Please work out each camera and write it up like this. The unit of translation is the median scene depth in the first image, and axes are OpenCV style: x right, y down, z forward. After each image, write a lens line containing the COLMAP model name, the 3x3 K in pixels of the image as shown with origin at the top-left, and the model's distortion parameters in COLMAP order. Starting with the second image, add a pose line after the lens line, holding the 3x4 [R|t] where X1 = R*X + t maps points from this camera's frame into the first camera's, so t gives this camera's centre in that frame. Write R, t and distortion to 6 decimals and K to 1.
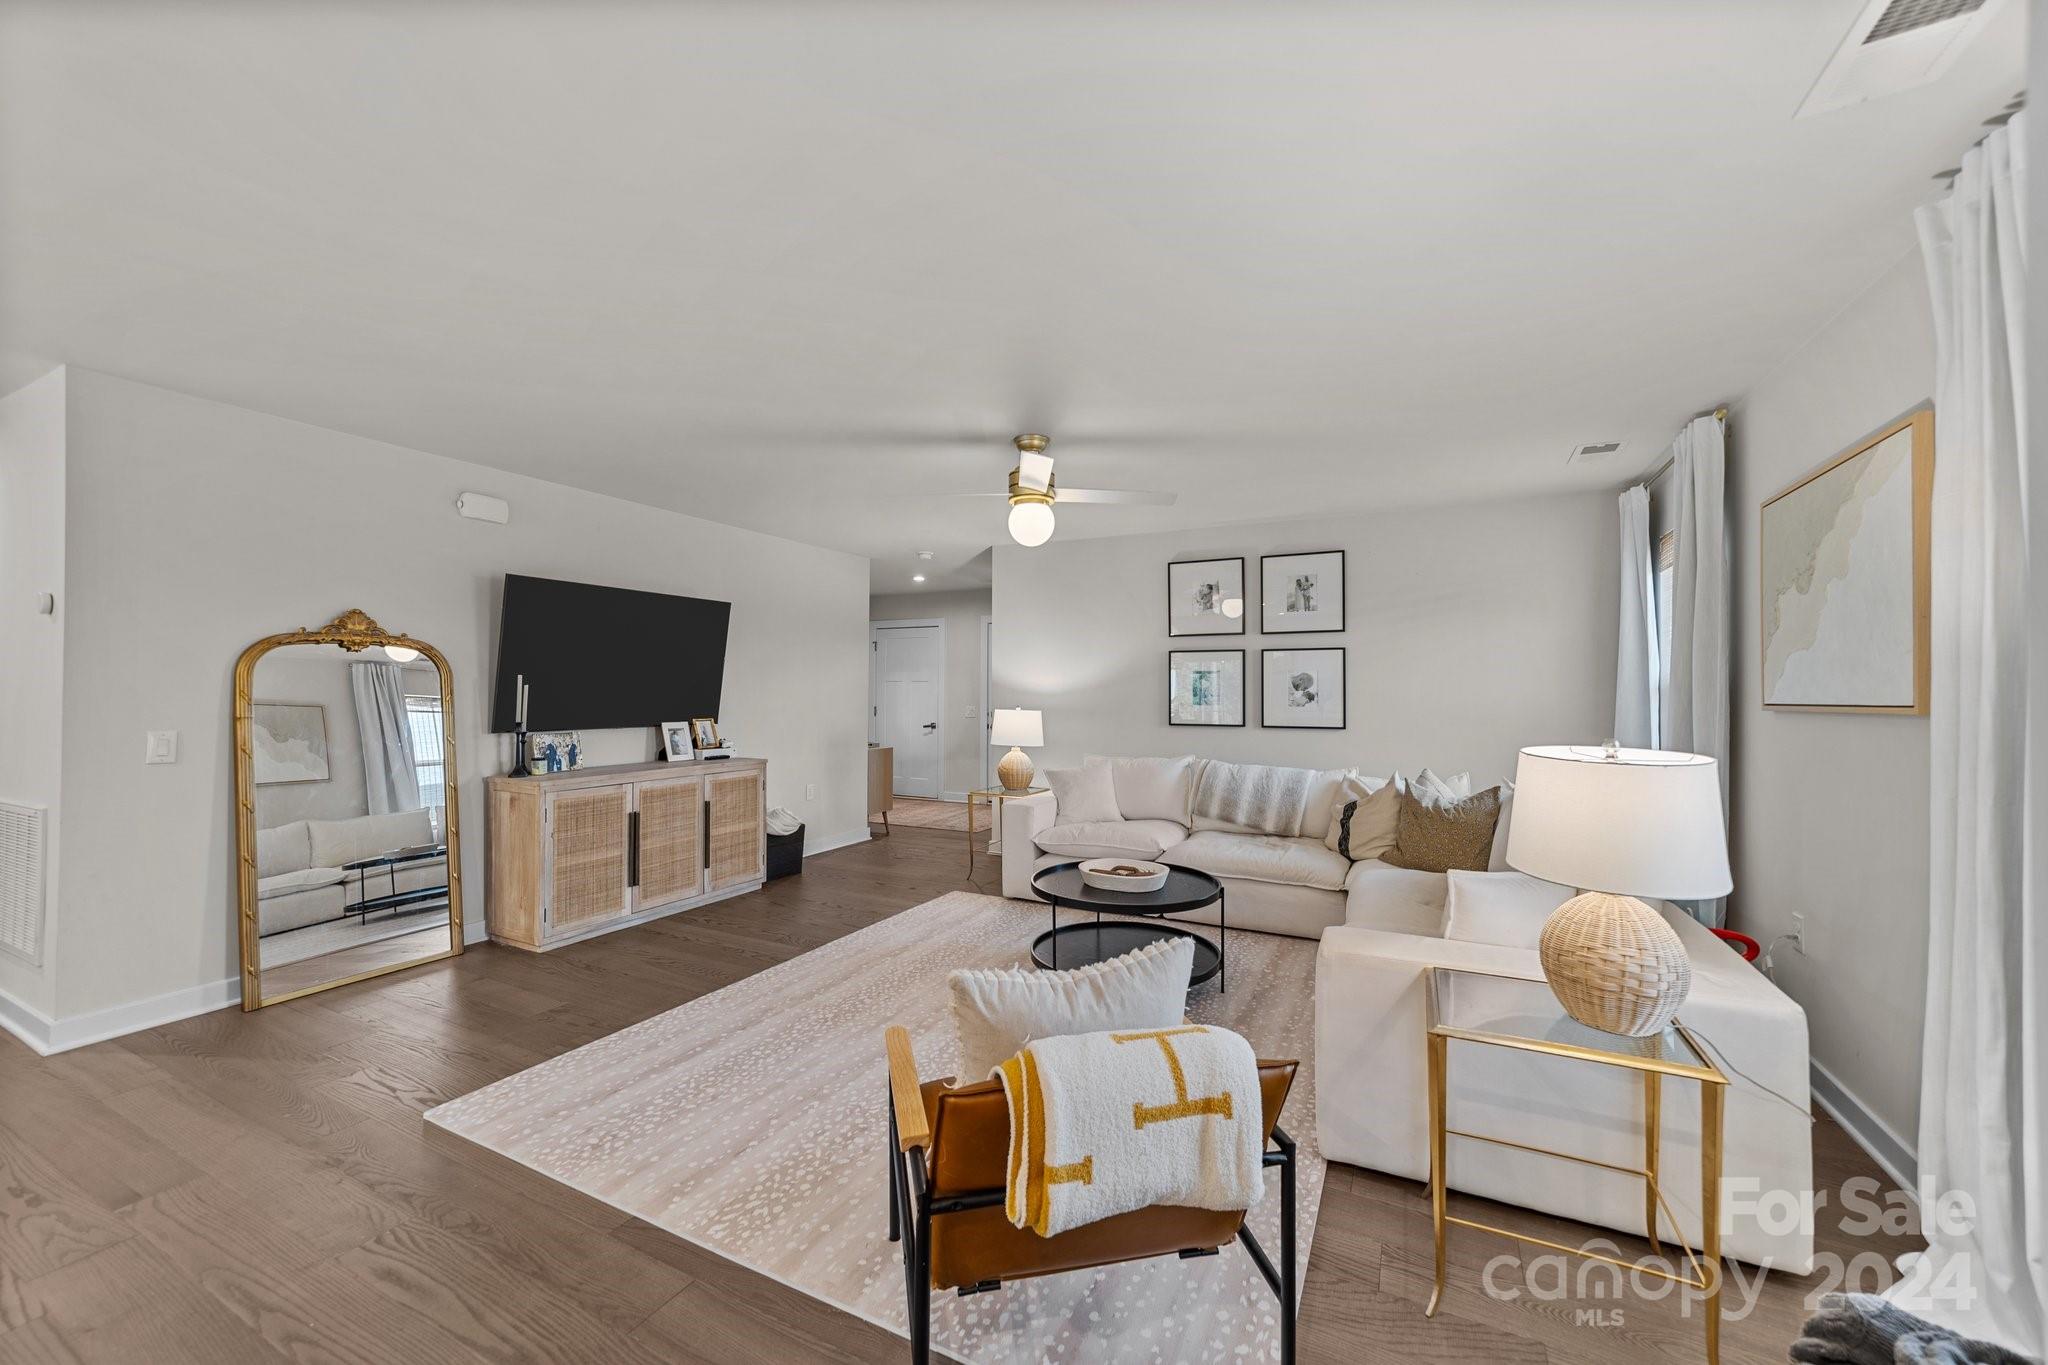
lens RADIAL K [[791.1, 0, 1020.1], [0, 791.1, 689.7], [0, 0, 1]] dist [-0.018399, 0.008667]
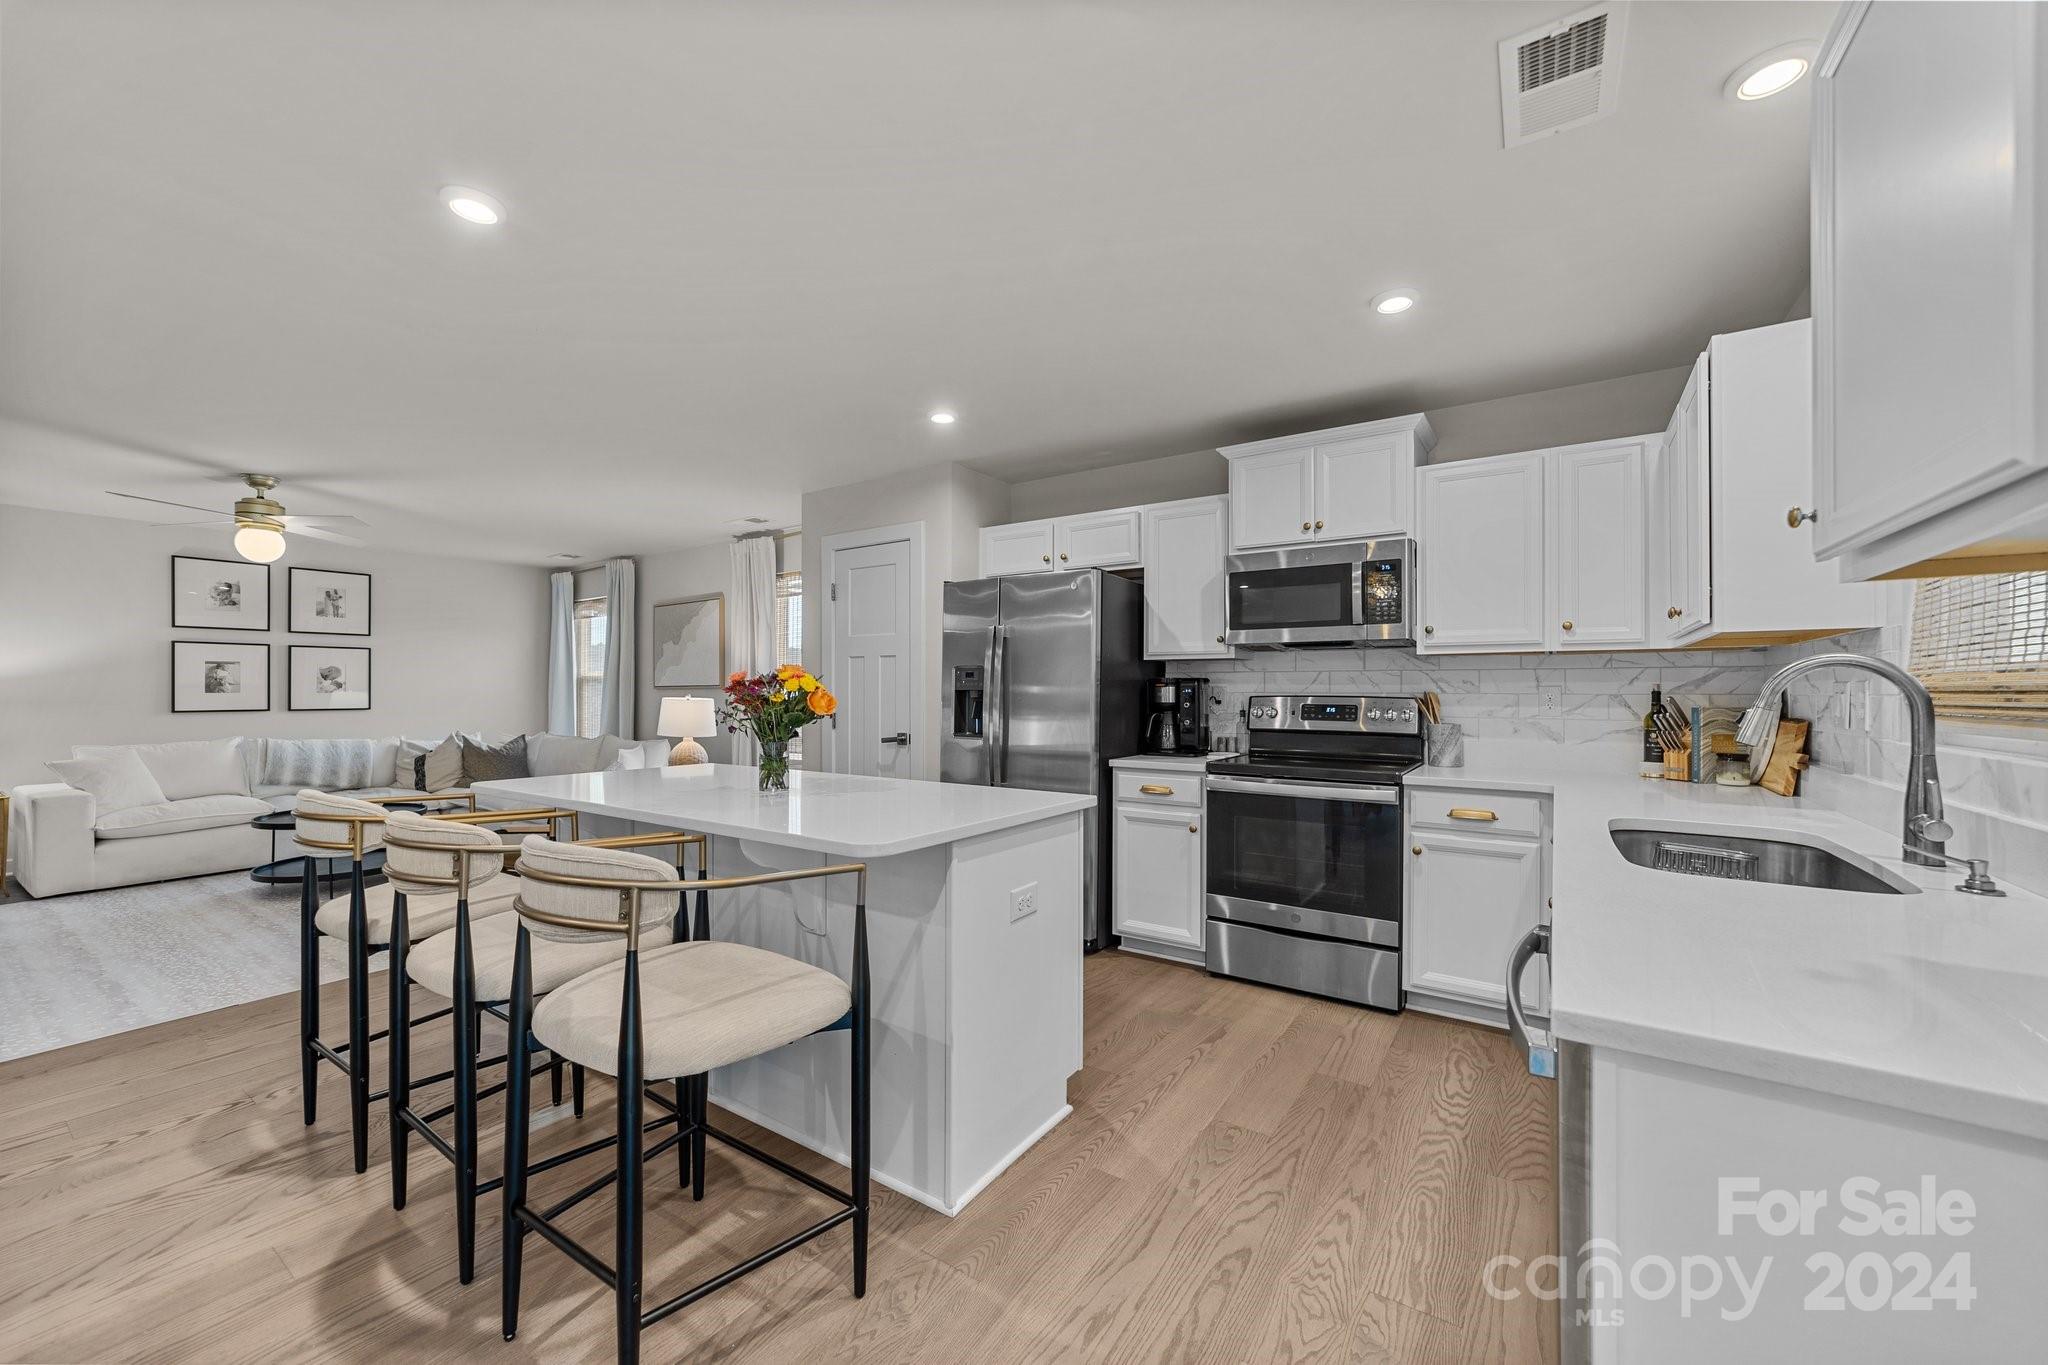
lens RADIAL K [[791.1, 0, 1021.3], [0, 791.1, 684.5], [0, 0, 1]] dist [-0.018399, 0.008667]
pose [[0.128117, 0.006492, 0.991738, -0.910202], [-0.002357, 0.999978, -0.006241, 0.016099], [-0.991756, -0.001538, 0.128129, -0.307421]]
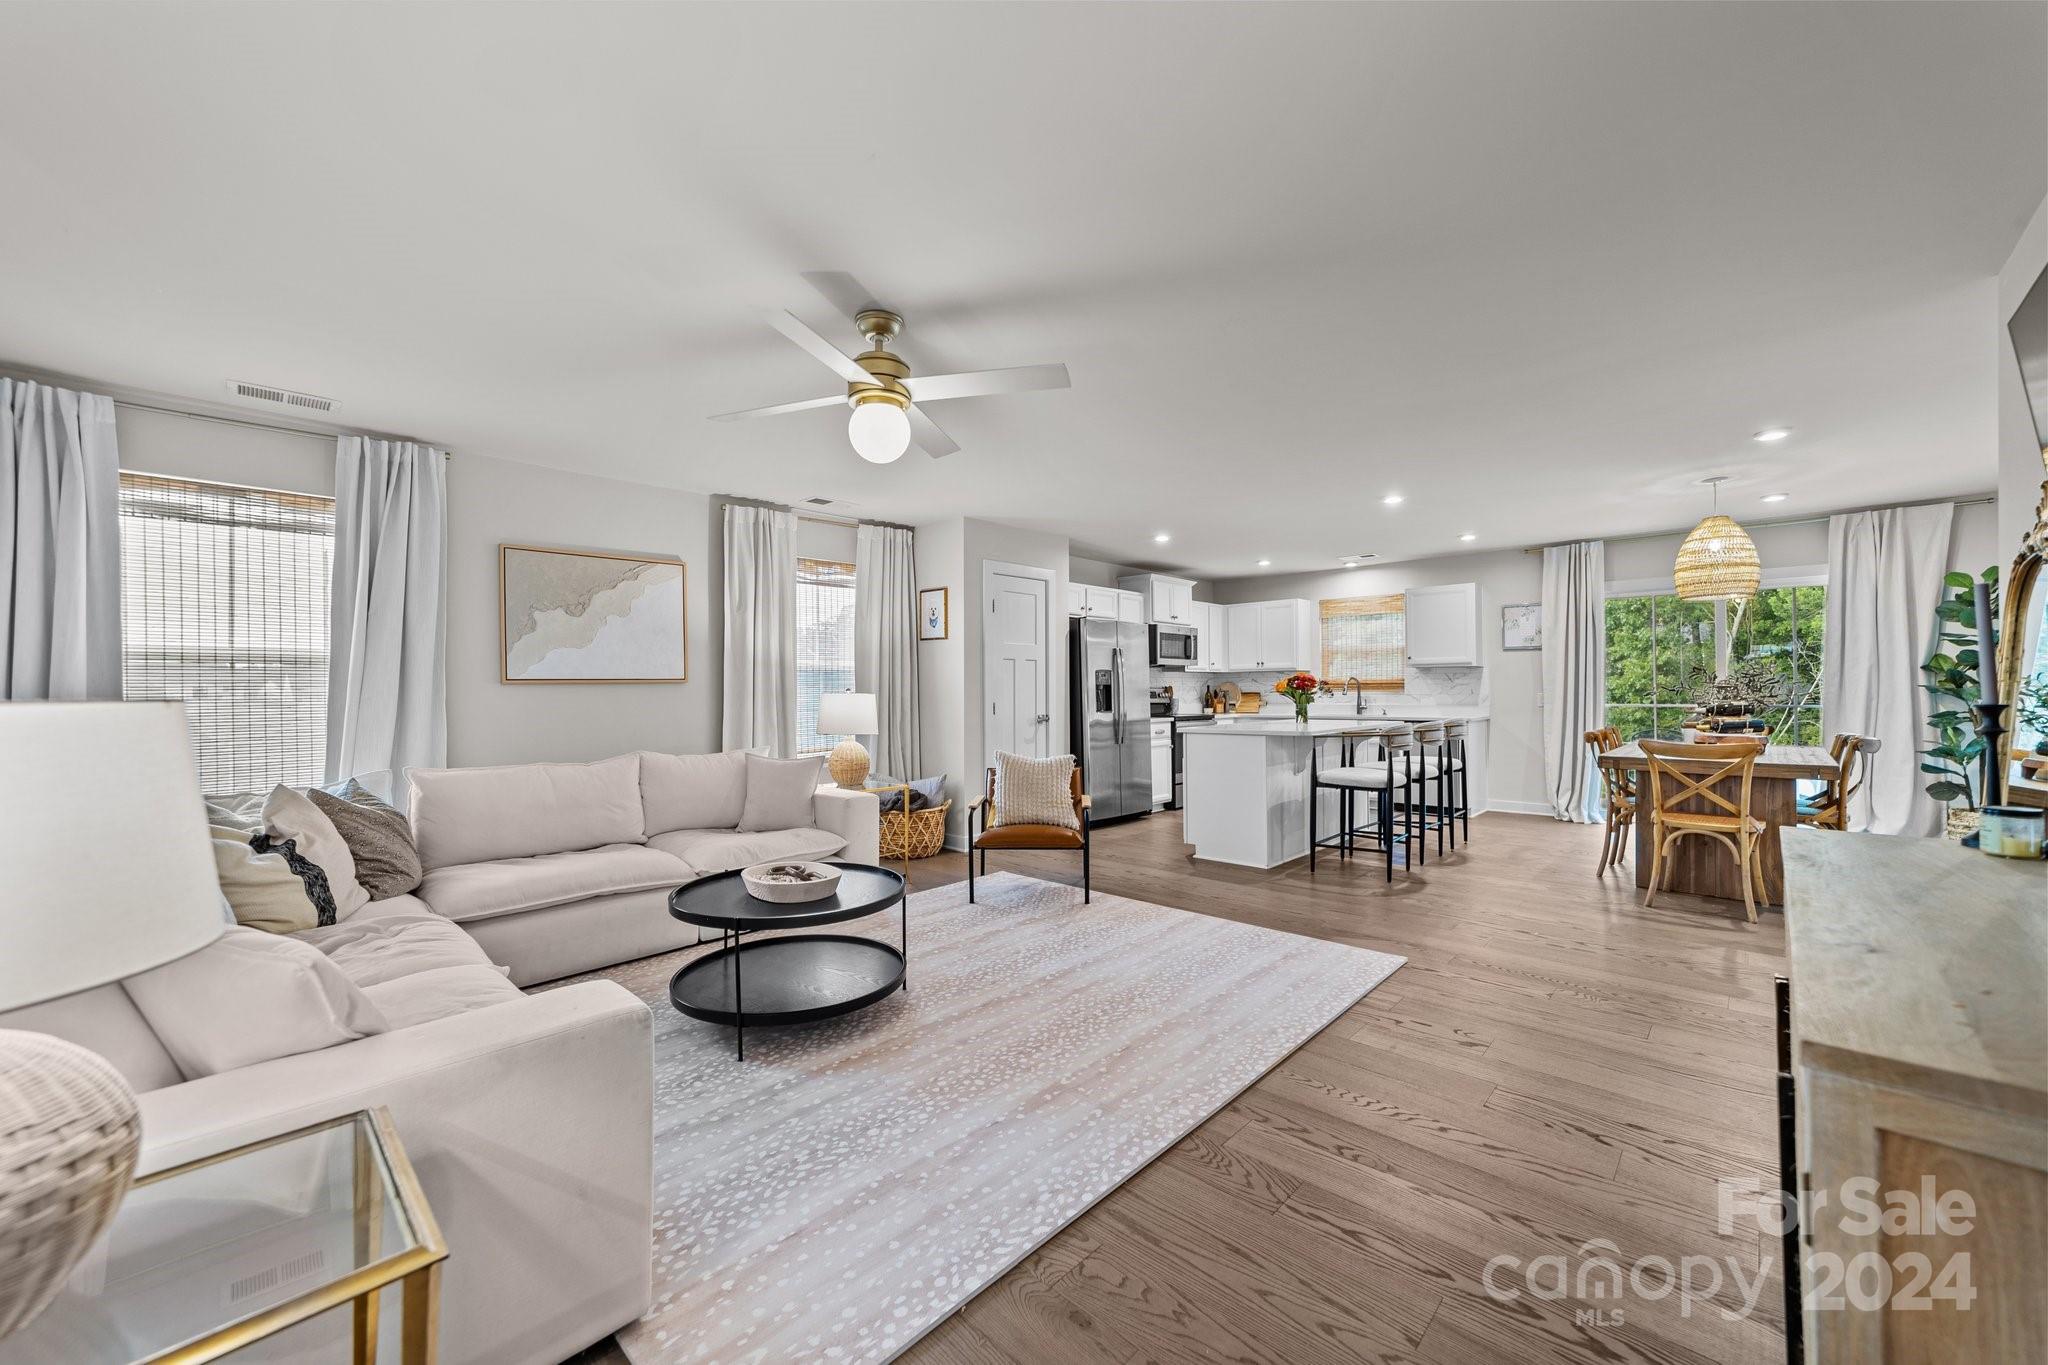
lens RADIAL K [[791.1, 0, 1020.9], [0, 791.1, 682.6], [0, 0, 1]] dist [-0.018399, 0.008667]
pose [[-0.958556, 0.007909, 0.284794, -0.279254], [0.004734, 0.999919, -0.011833, 0.031361], [-0.284864, -0.009995, -0.958516, 1.436425]]
